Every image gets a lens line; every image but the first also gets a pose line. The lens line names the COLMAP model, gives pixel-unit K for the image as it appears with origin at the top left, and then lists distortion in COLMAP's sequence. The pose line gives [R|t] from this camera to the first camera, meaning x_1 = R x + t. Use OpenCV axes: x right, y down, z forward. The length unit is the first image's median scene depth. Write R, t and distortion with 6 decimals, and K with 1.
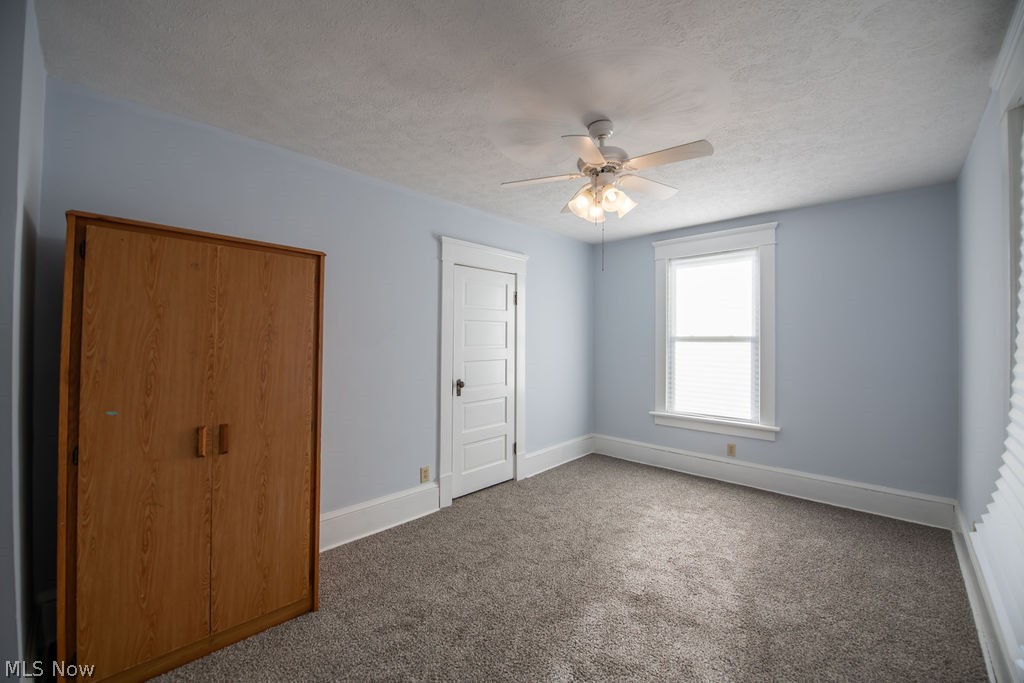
lens RADIAL K [[405.6, 0, 513.0], [0, 405.6, 337.7], [0, 0, 1]] dist [-0.020084, -0.000576]
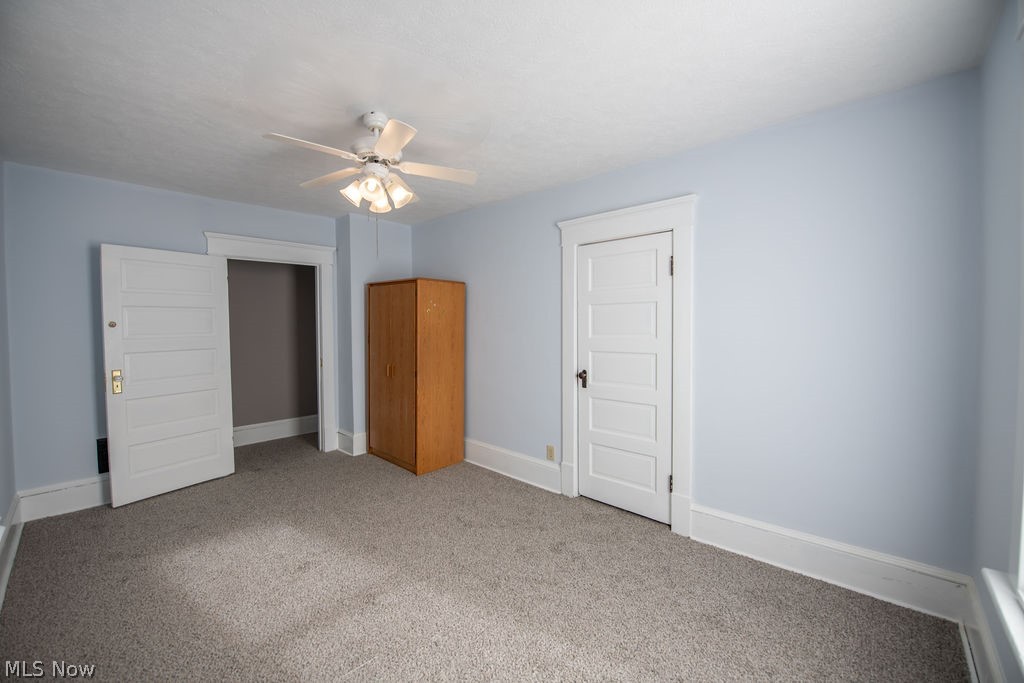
lens RADIAL K [[405.6, 0, 513.0], [0, 405.6, 337.7], [0, 0, 1]] dist [-0.020084, -0.000576]
pose [[0.014515, 0.028830, -0.999479, 0.787306], [0.010635, 0.999523, 0.028986, 0.001229], [0.999838, -0.011050, 0.014202, 0.831500]]
